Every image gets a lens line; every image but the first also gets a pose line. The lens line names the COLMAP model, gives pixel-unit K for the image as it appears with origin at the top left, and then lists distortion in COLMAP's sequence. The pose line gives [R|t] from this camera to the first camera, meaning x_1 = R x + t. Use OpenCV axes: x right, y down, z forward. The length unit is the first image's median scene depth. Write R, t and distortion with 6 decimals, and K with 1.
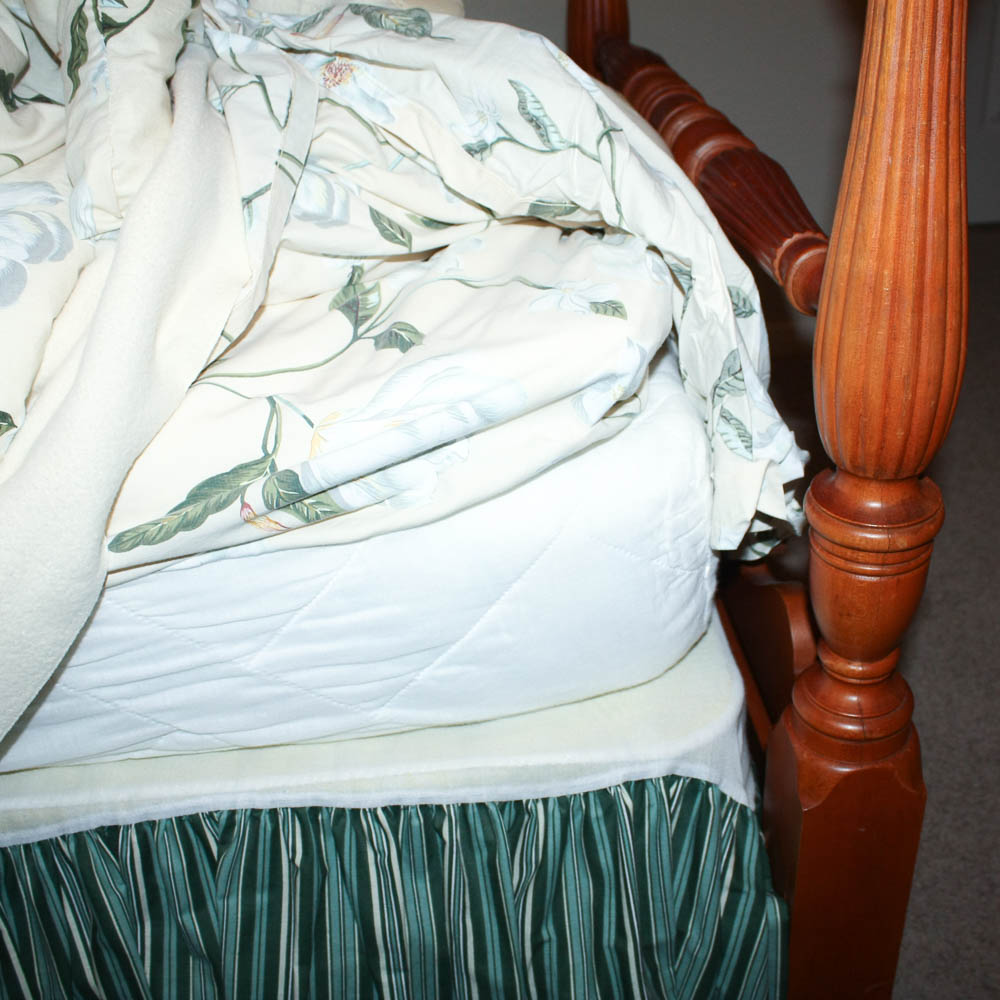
lens RADIAL K [[1290.9, 0, 500.0], [0, 1290.9, 500.0], [0, 0, 1]] dist [-0.161338, 0.149143]
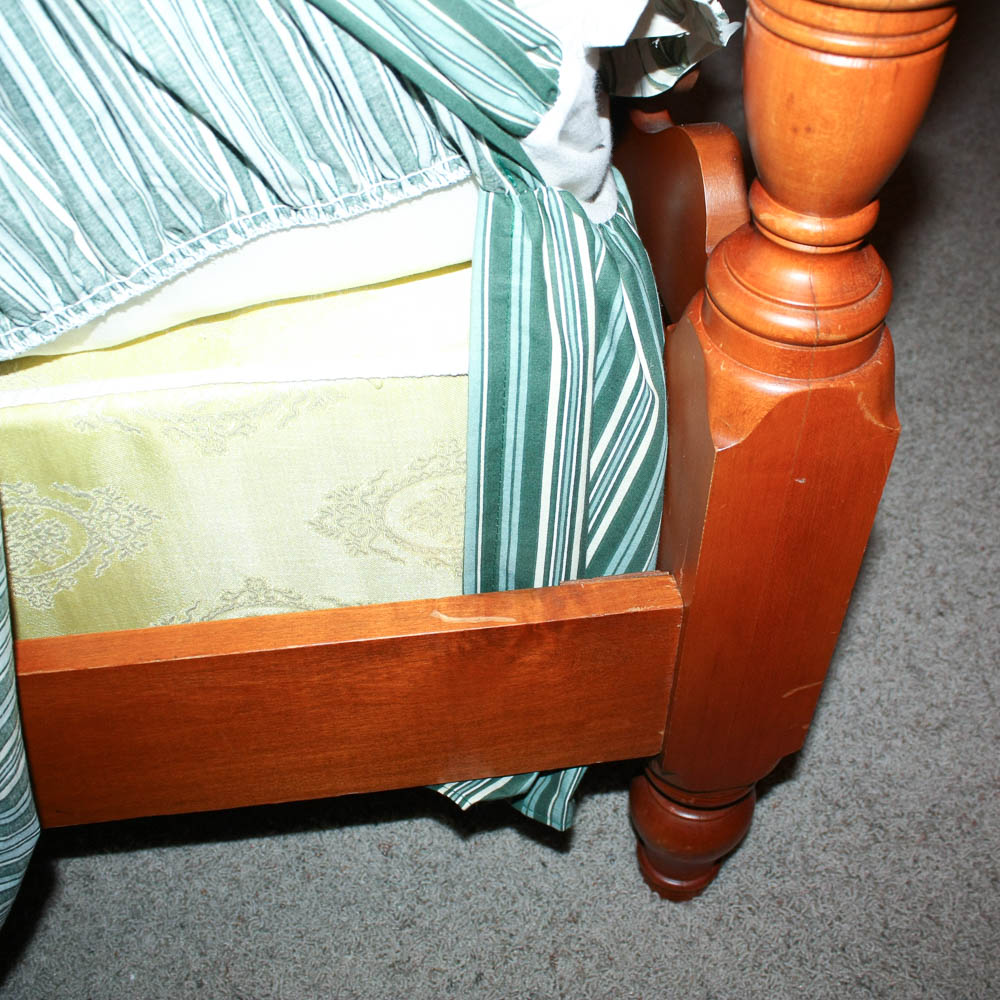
lens RADIAL K [[1290.9, 0, 500.0], [0, 1290.9, 500.0], [0, 0, 1]] dist [-0.161338, 0.149143]
pose [[0.996557, -0.006389, 0.082660, 0.075203], [-0.016050, 0.963297, 0.267956, 0.095738], [-0.081338, -0.268360, 0.959879, 0.376348]]
